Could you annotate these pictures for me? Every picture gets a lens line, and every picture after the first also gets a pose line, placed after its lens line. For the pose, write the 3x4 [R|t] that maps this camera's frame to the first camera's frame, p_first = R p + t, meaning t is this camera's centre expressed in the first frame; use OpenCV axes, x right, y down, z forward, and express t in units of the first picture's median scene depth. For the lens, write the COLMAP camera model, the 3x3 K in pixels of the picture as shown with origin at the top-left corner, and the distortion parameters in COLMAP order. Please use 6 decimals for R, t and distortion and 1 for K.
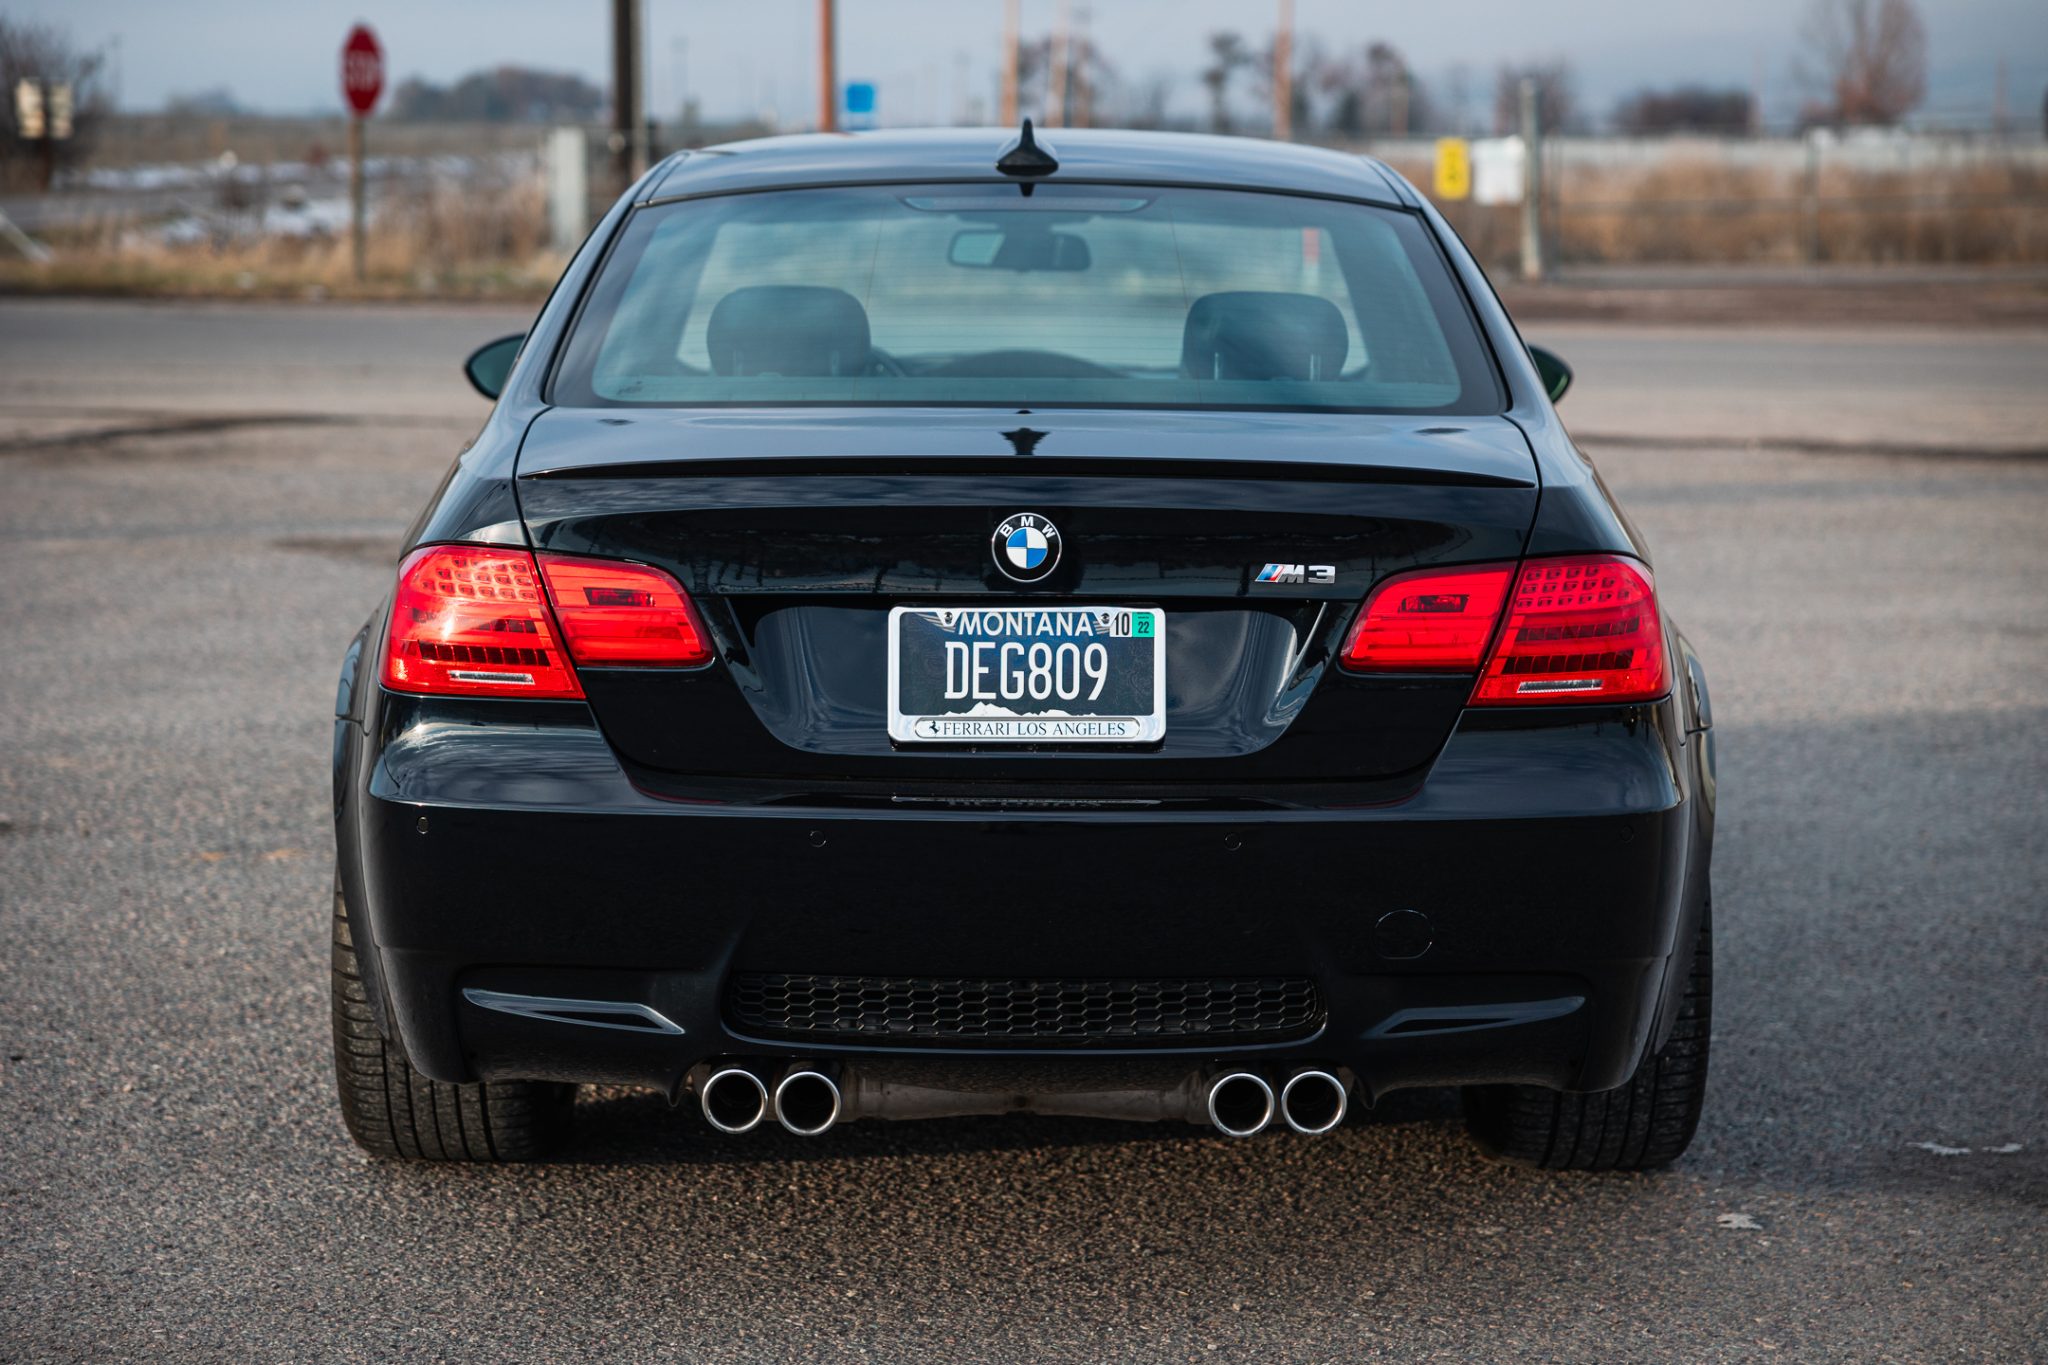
lens RADIAL K [[3976.0, 0, 1029.9], [0, 3976.0, 688.0], [0, 0, 1]] dist [0.017875, 0.000000]
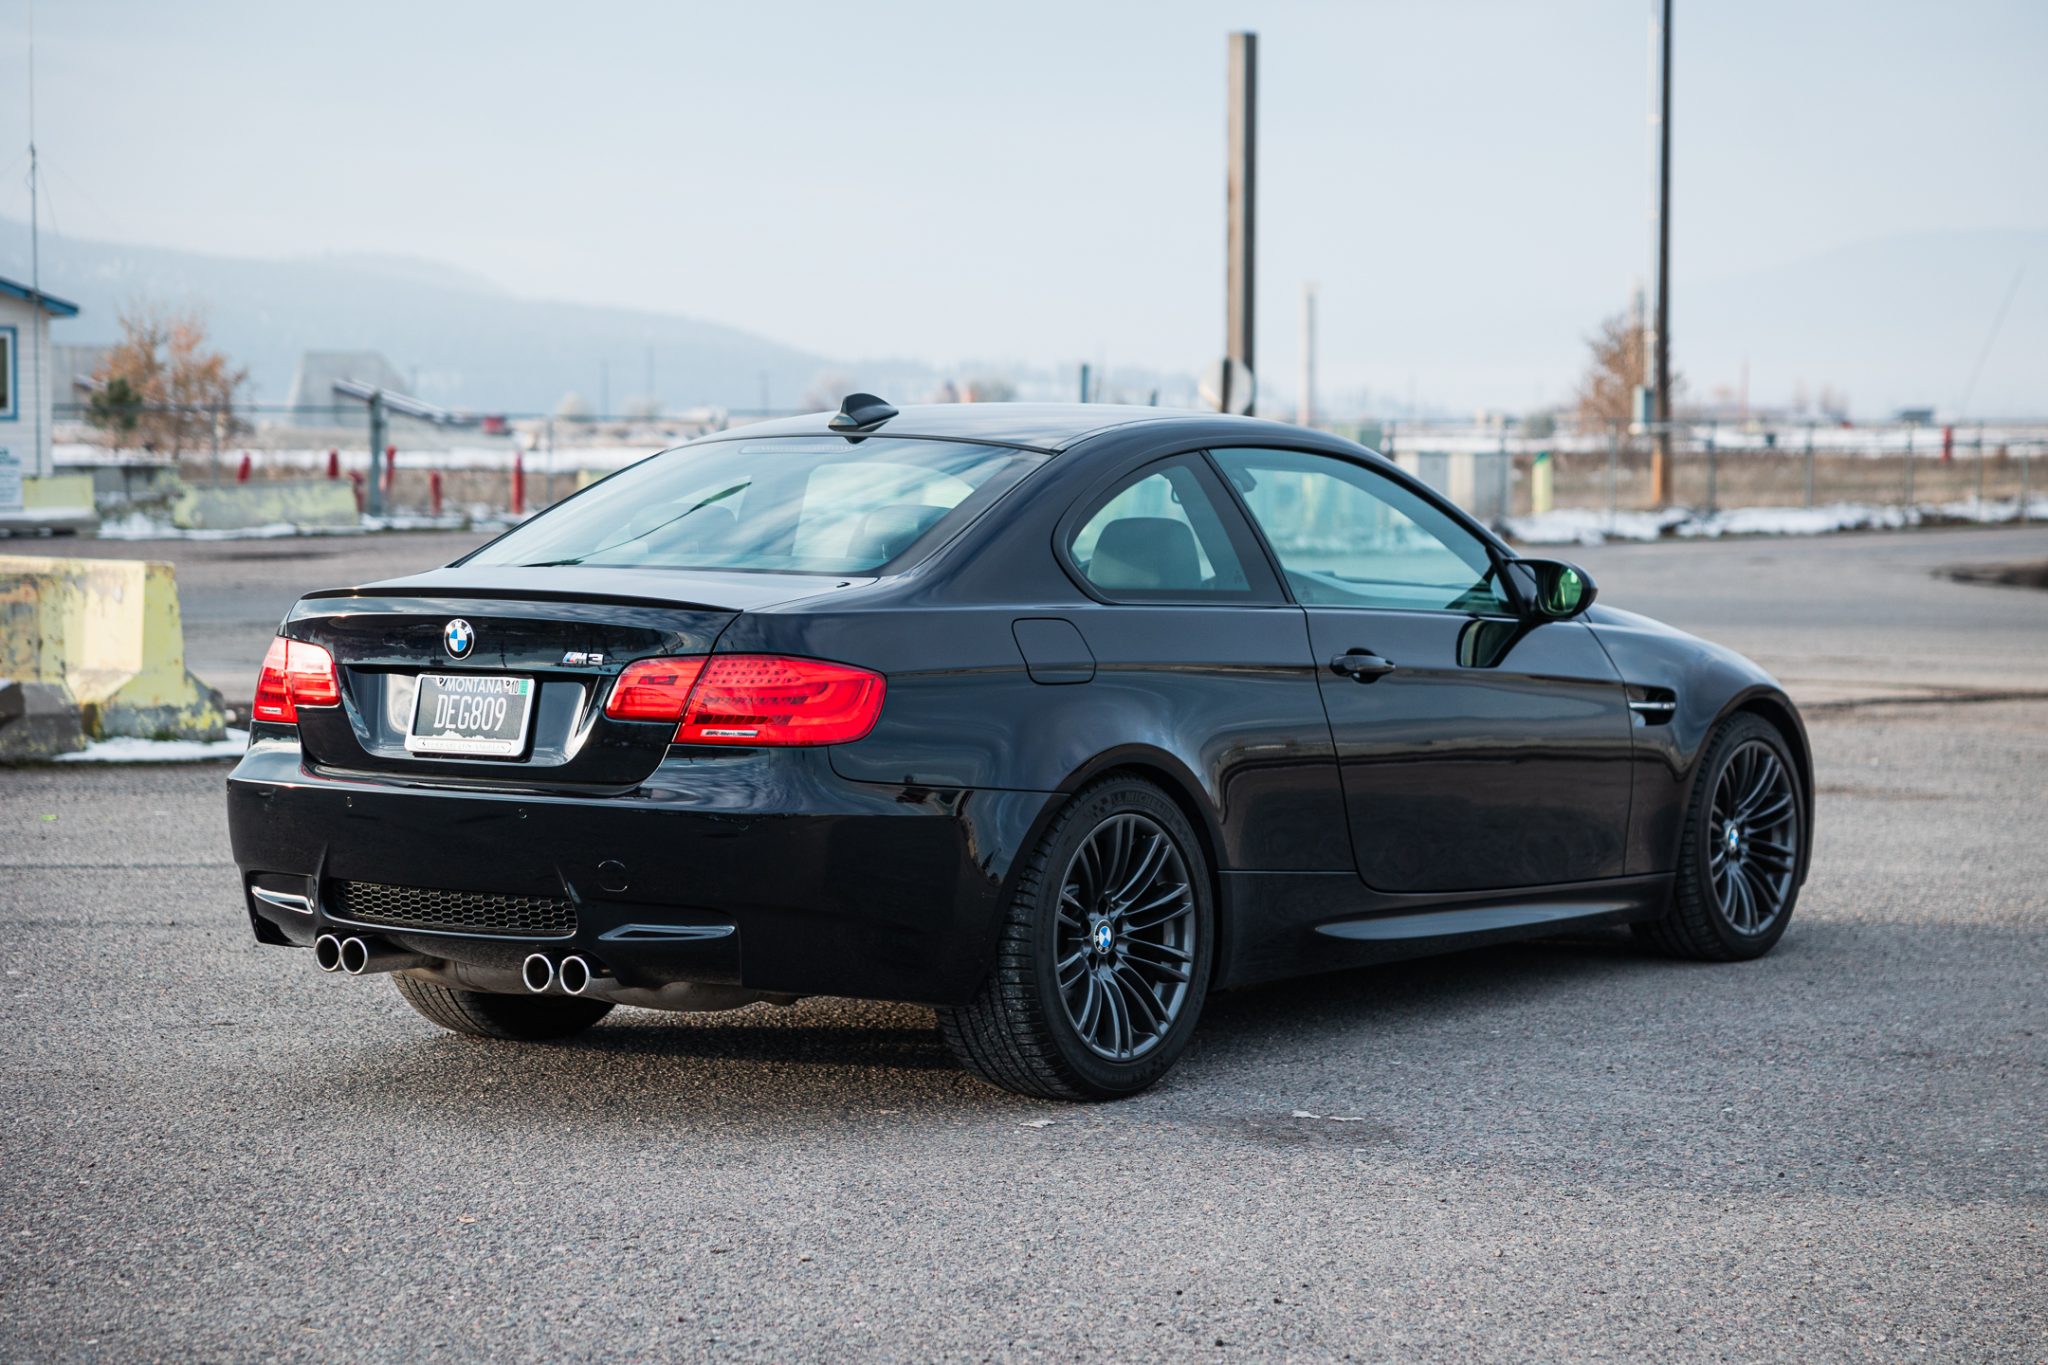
lens RADIAL K [[4213.4, 0, 1099.1], [0, 4213.4, 675.1], [0, 0, 1]] dist [0.025849, 0.000000]
pose [[0.810443, 0.022028, -0.585403, 1.283163], [-0.071738, 0.995504, -0.061855, 0.072608], [0.581408, 0.092126, 0.808379, -0.314572]]
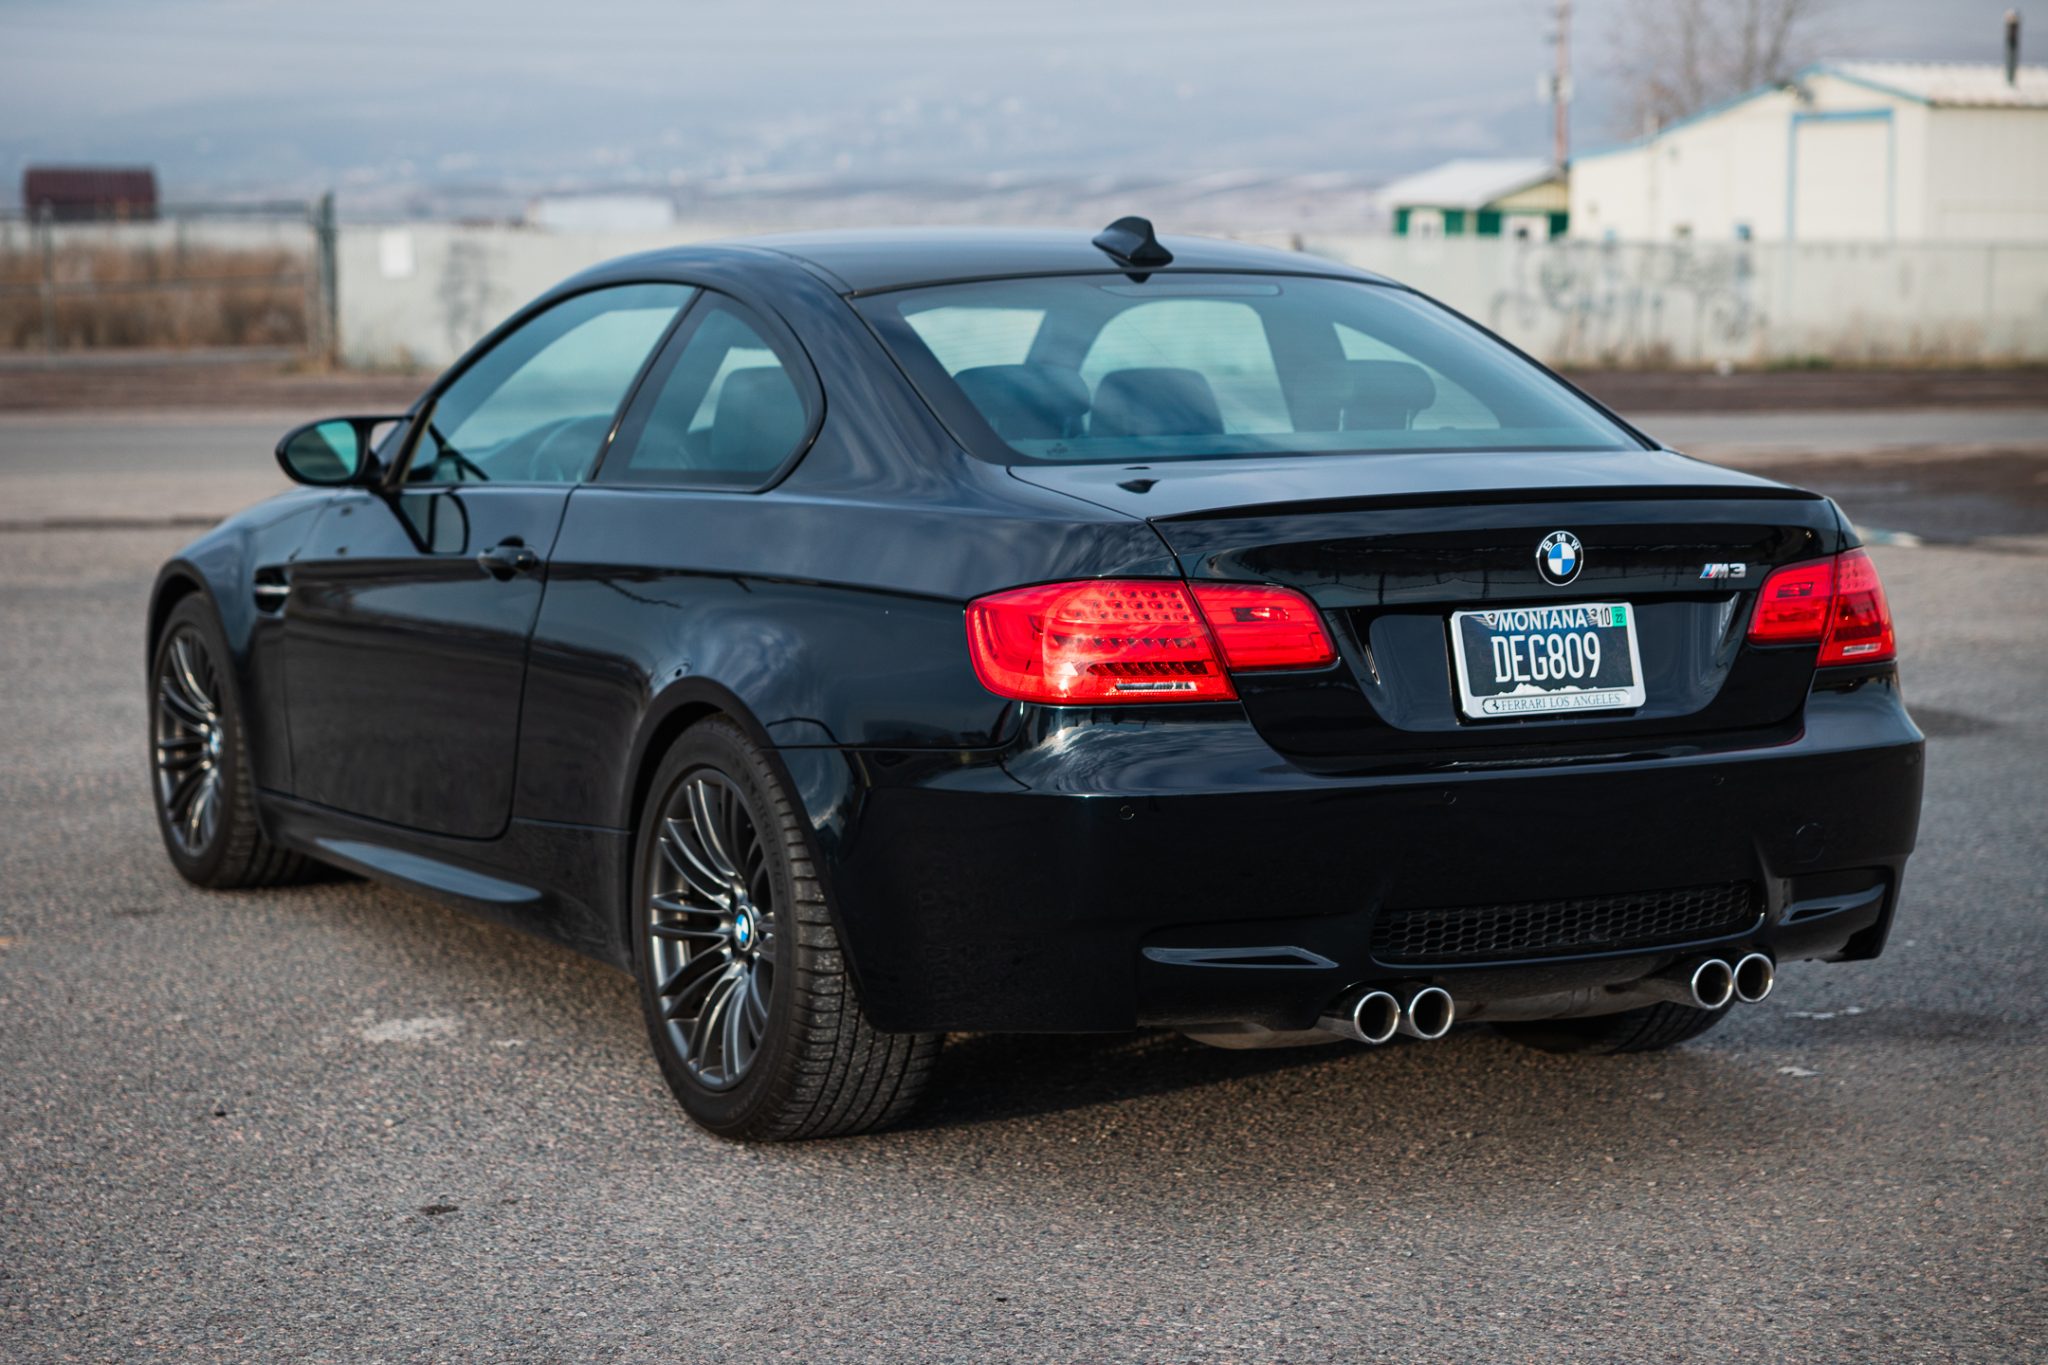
lens RADIAL K [[4184.5, 0, 1018.0], [0, 4184.5, 682.7], [0, 0, 1]] dist [-0.012829, 0.000000]
pose [[0.886811, -0.053842, 0.458986, -0.761073], [0.066000, 0.997765, -0.010476, 0.006713], [-0.457396, 0.039583, 0.888382, -0.104966]]
